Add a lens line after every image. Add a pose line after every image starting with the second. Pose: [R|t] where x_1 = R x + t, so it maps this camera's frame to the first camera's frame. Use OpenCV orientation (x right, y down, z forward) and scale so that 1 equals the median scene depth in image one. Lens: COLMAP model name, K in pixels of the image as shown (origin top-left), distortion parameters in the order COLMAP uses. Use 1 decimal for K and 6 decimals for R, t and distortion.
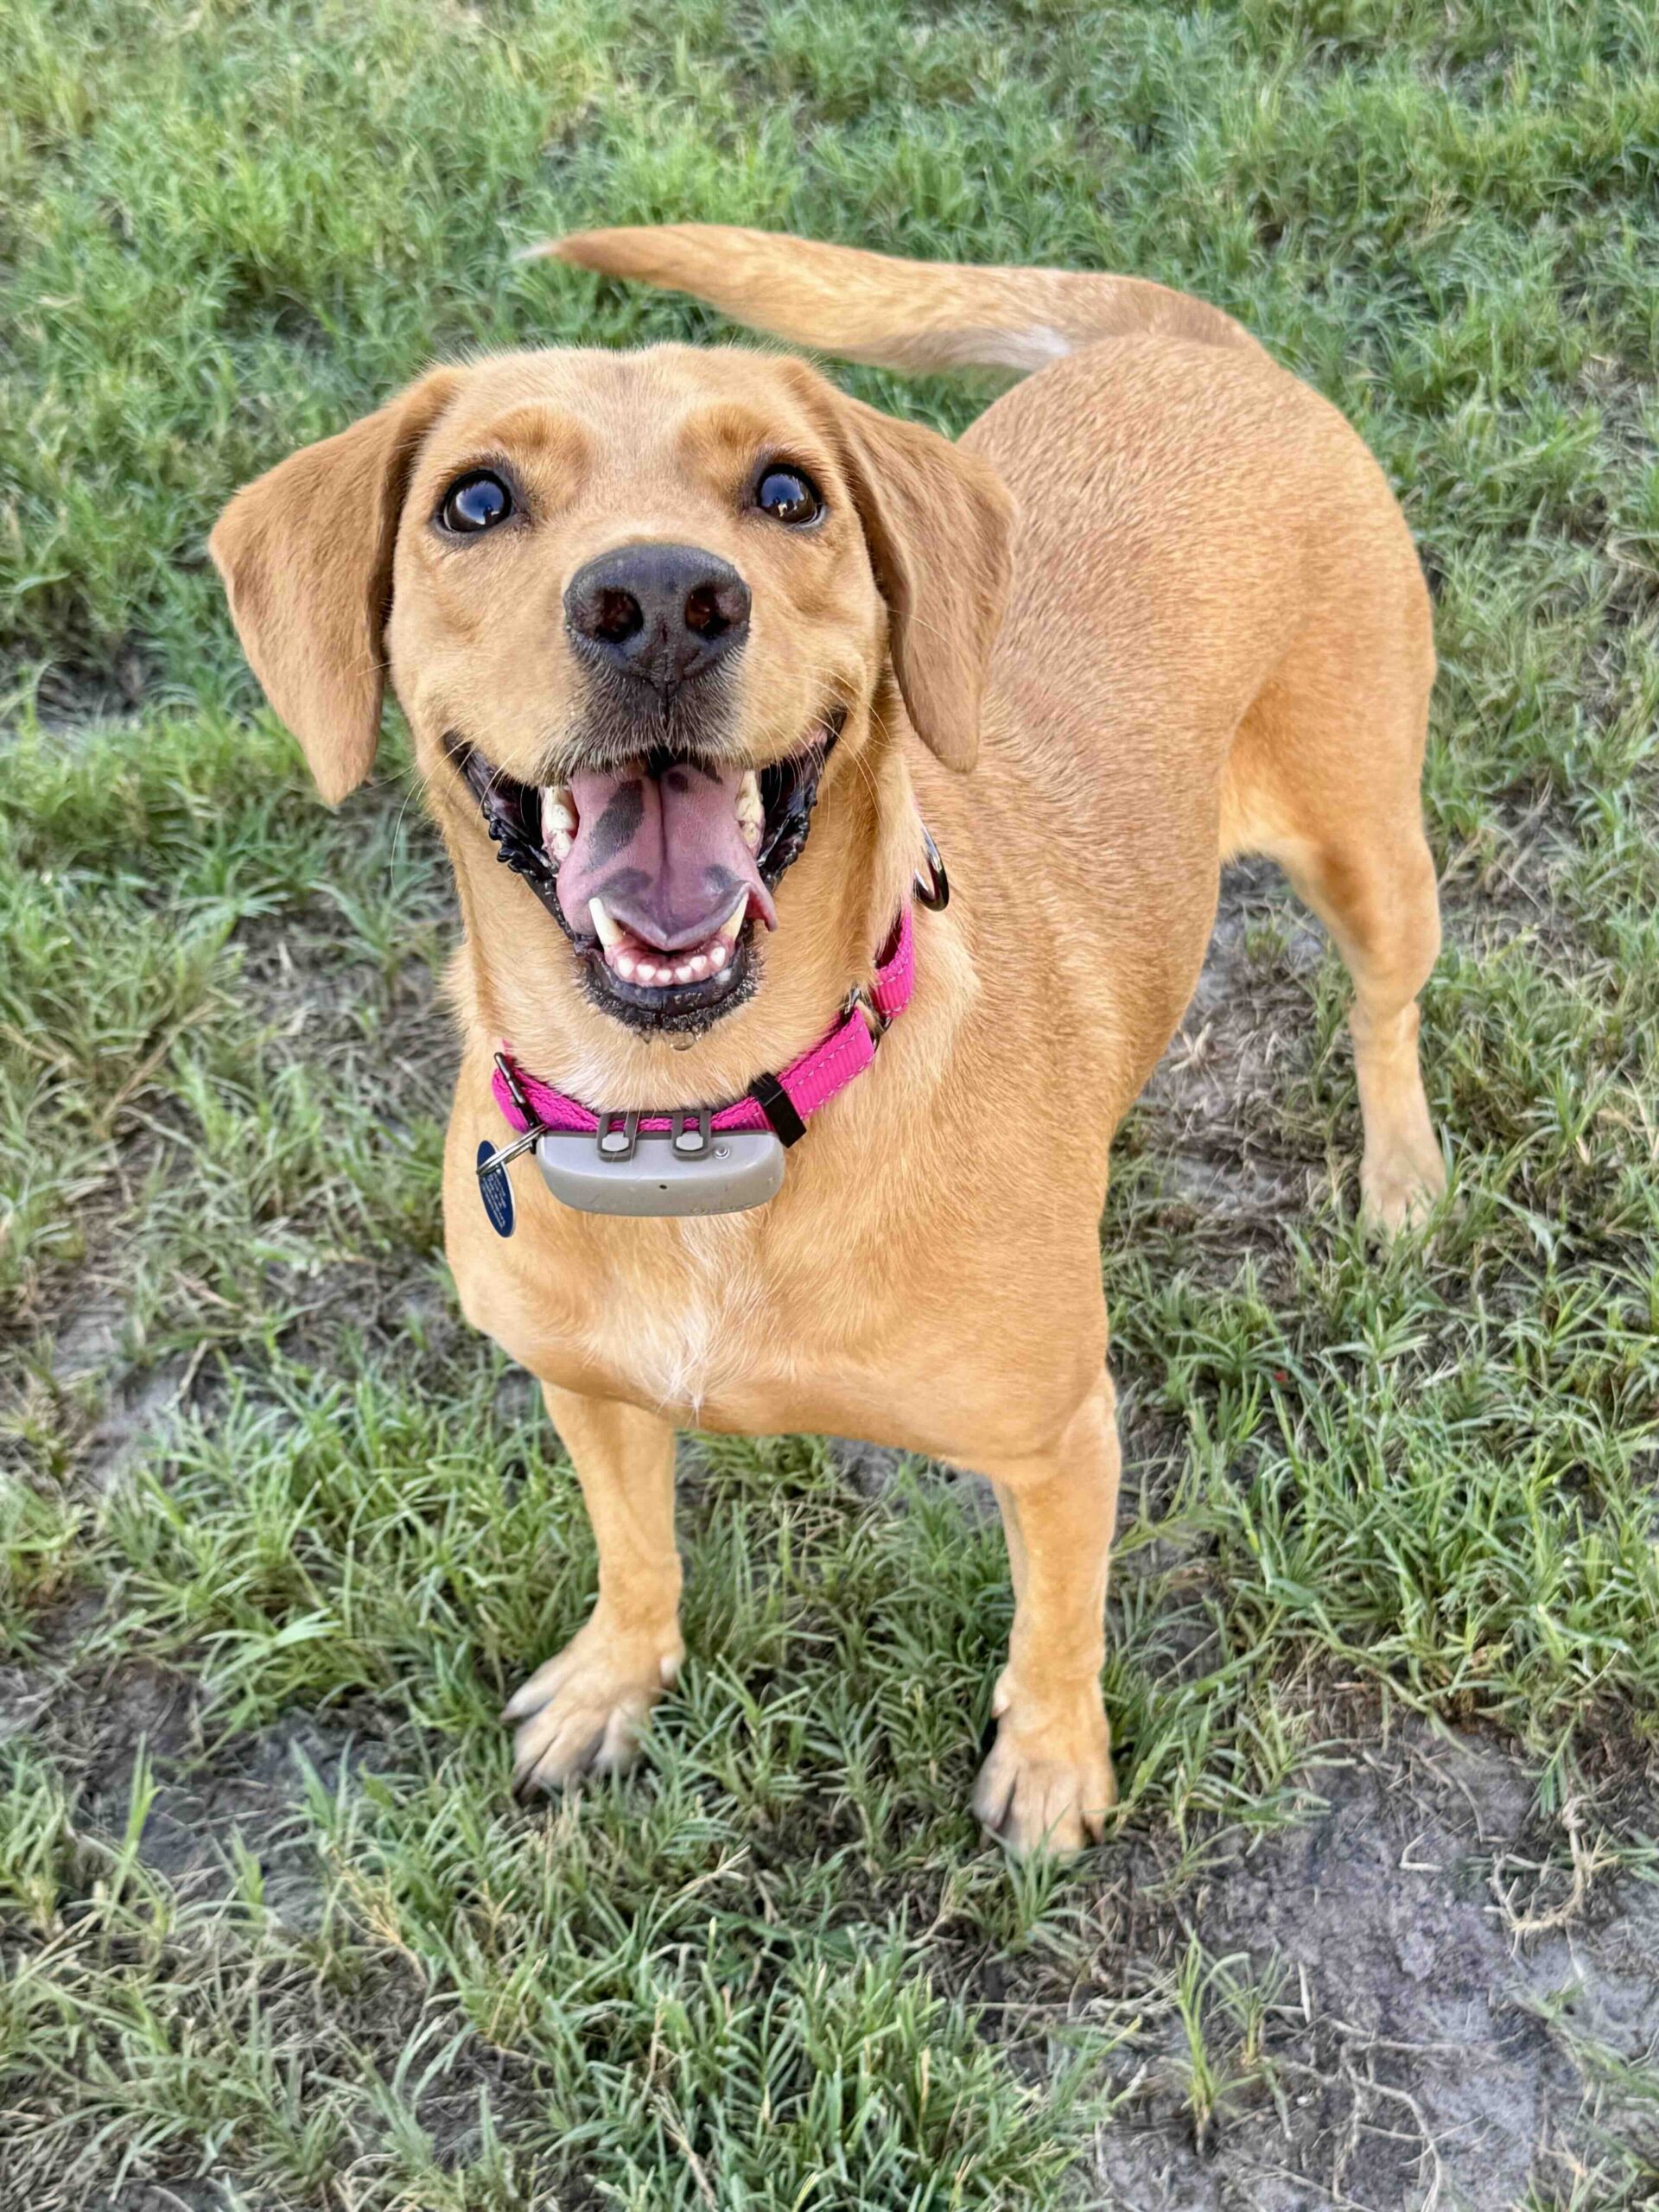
lens RADIAL K [[3161.9, 0, 781.5], [0, 3161.9, 1109.1], [0, 0, 1]] dist [0.213541, -0.610330]
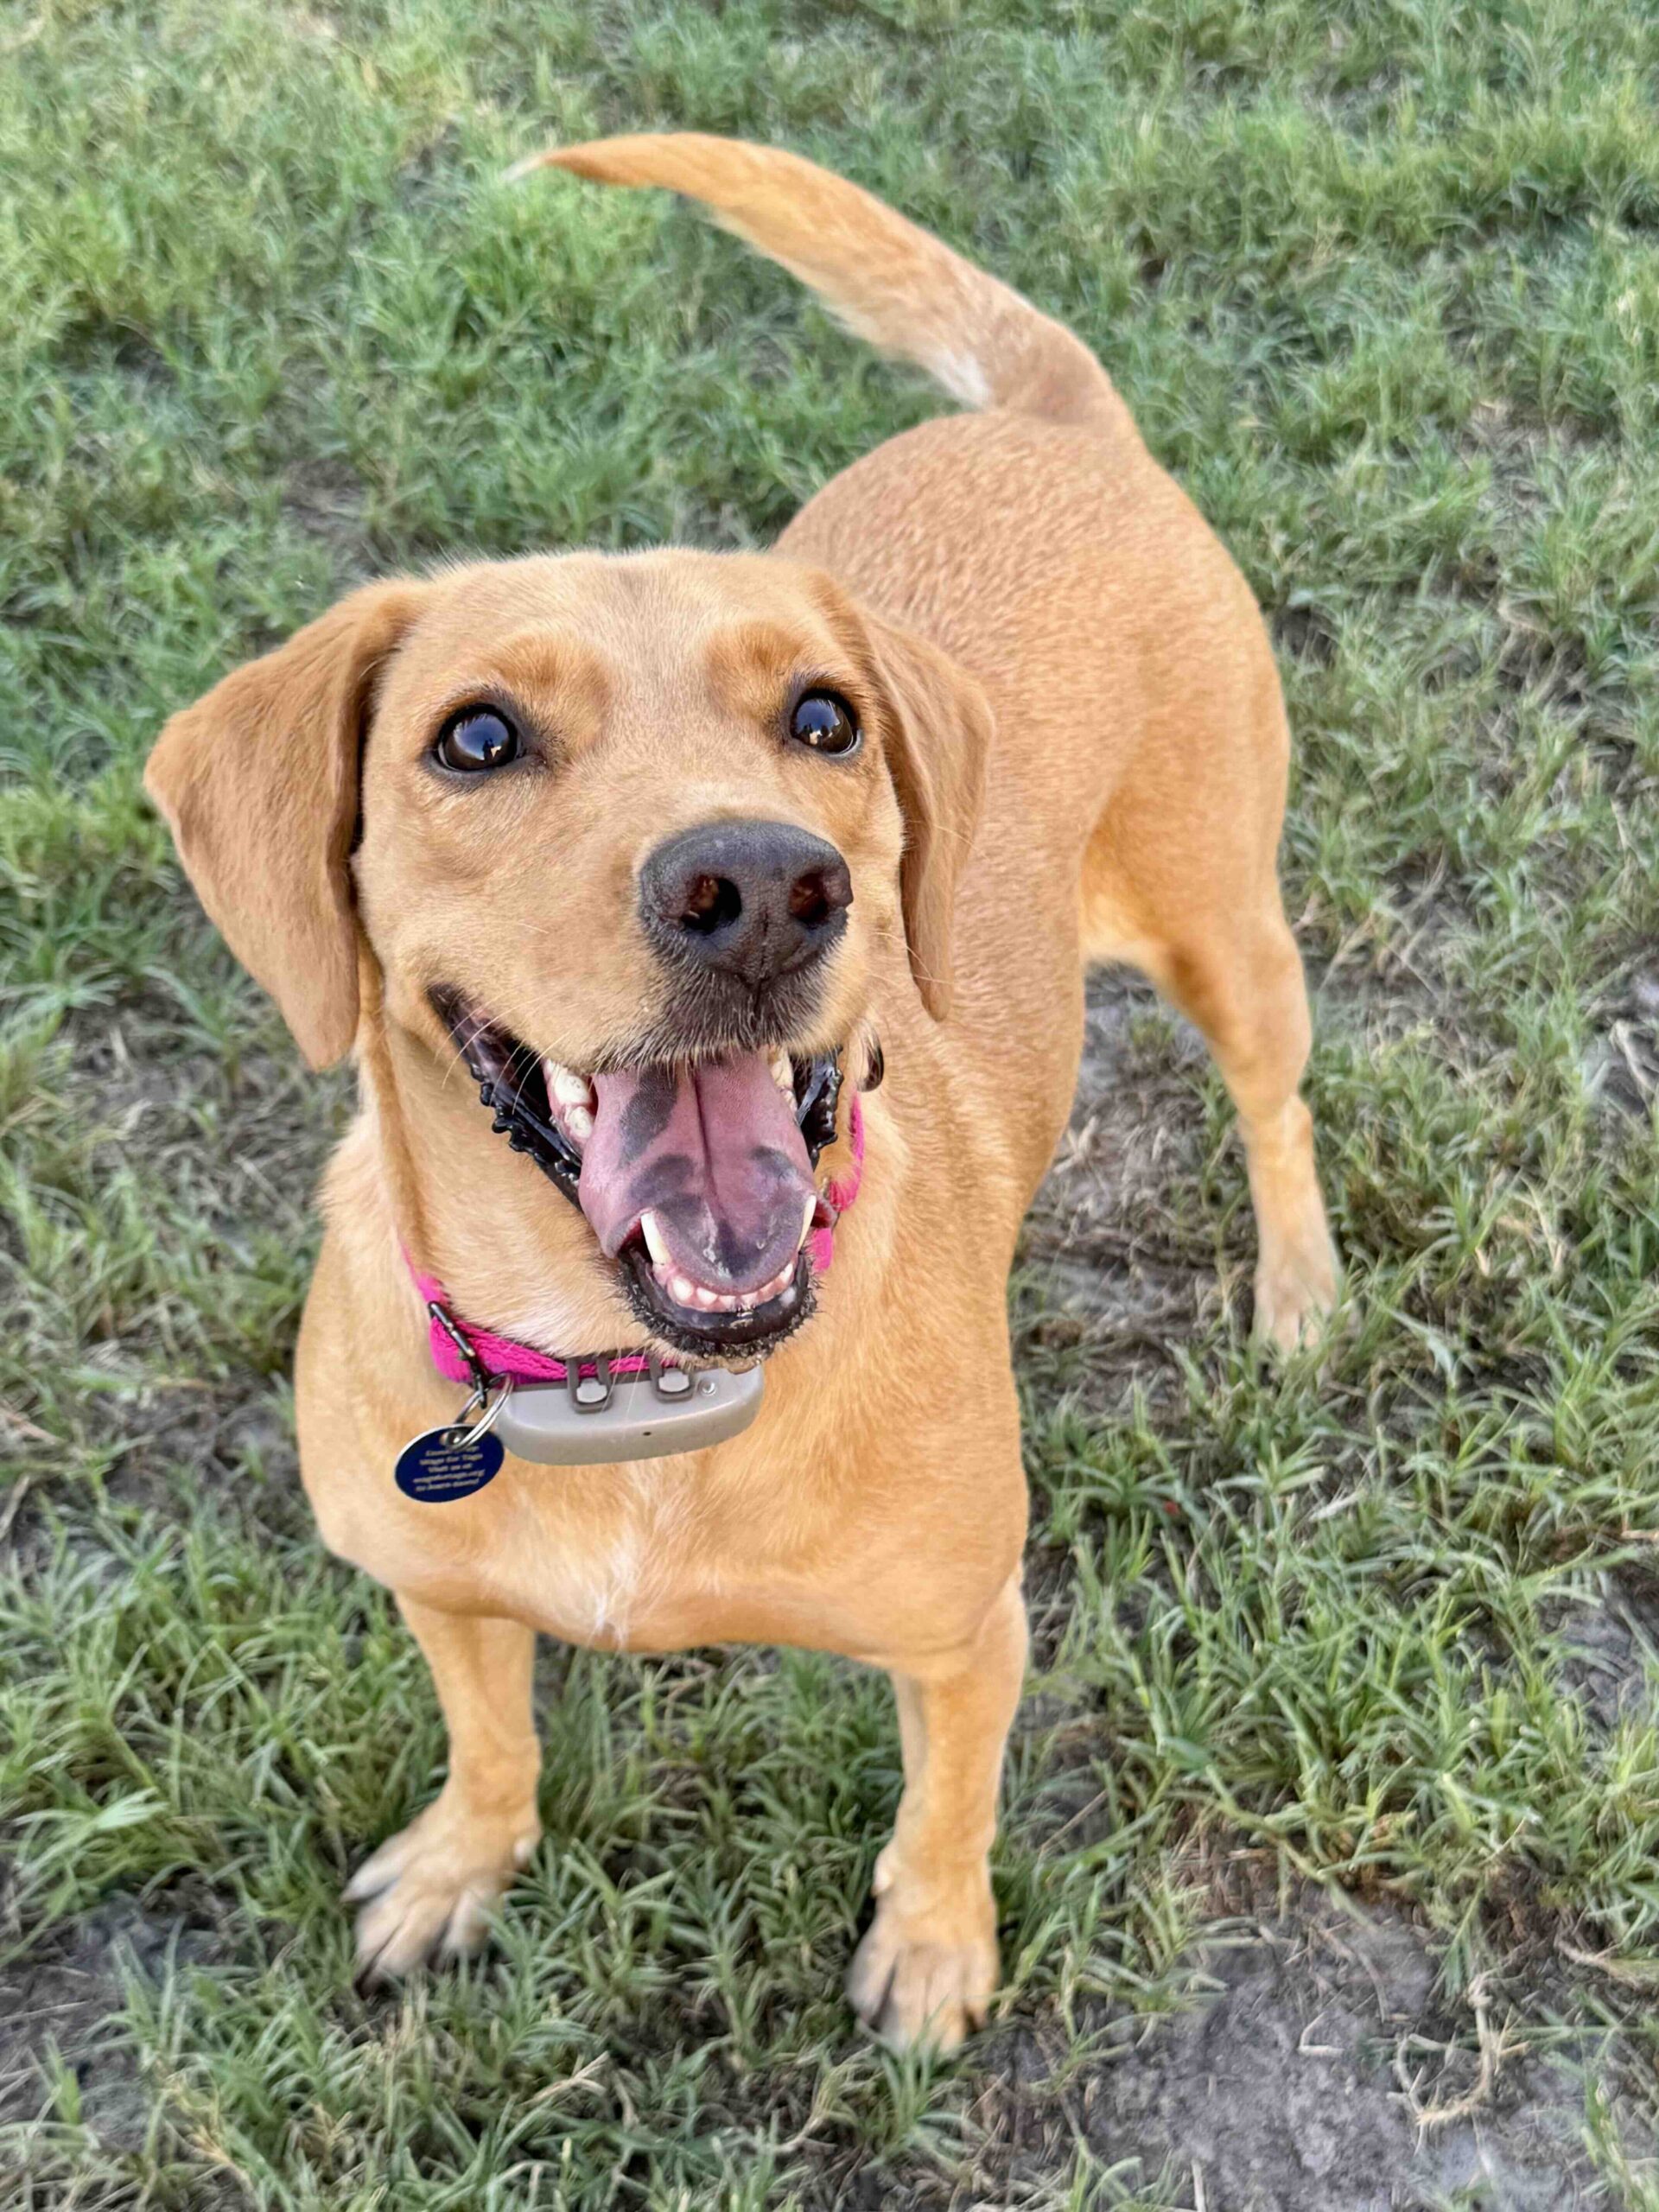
lens RADIAL K [[3161.9, 0, 781.5], [0, 3161.9, 1109.1], [0, 0, 1]] dist [0.213541, -0.610330]
pose [[0.999244, -0.001489, 0.038856, 0.004240], [0.001176, 0.999967, 0.008052, -0.046534], [-0.038867, -0.008001, 0.999212, 0.060880]]
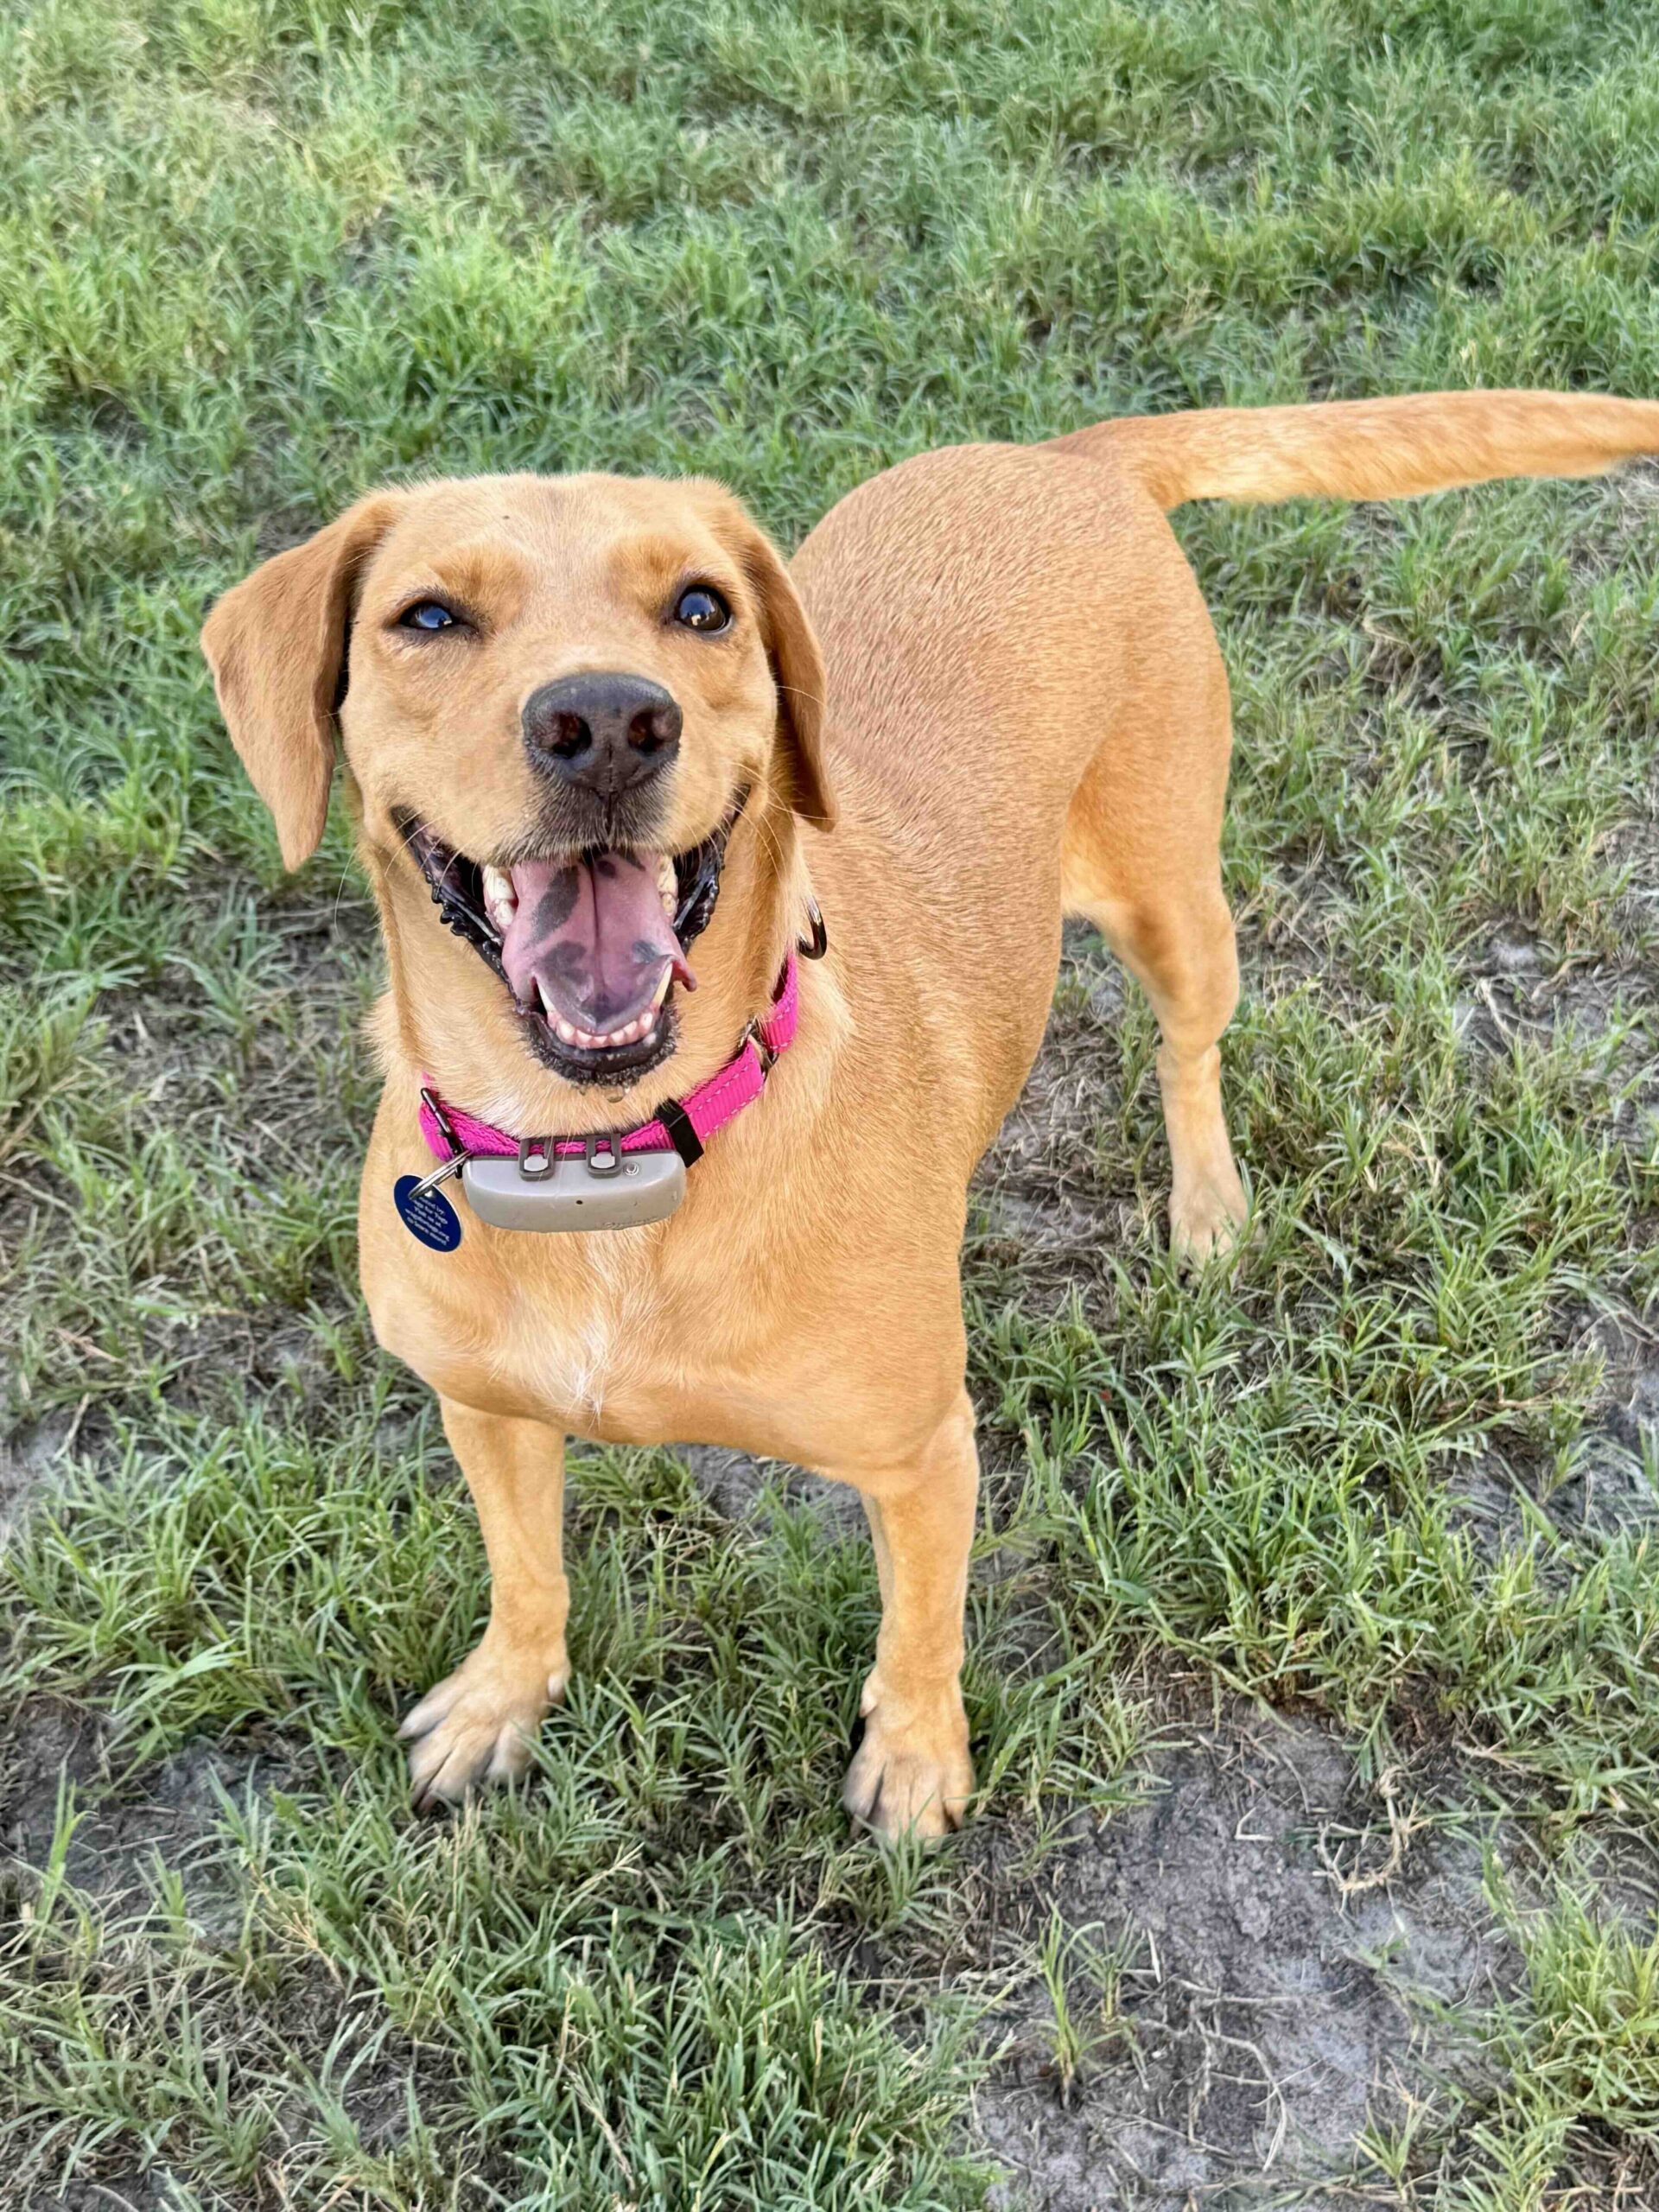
lens RADIAL K [[3161.9, 0, 781.5], [0, 3161.9, 1109.1], [0, 0, 1]] dist [0.213541, -0.610330]
pose [[0.996513, -0.023549, 0.080049, -0.039847], [0.025159, 0.999500, -0.019162, 0.005436], [-0.079557, 0.021109, 0.996607, -0.072215]]
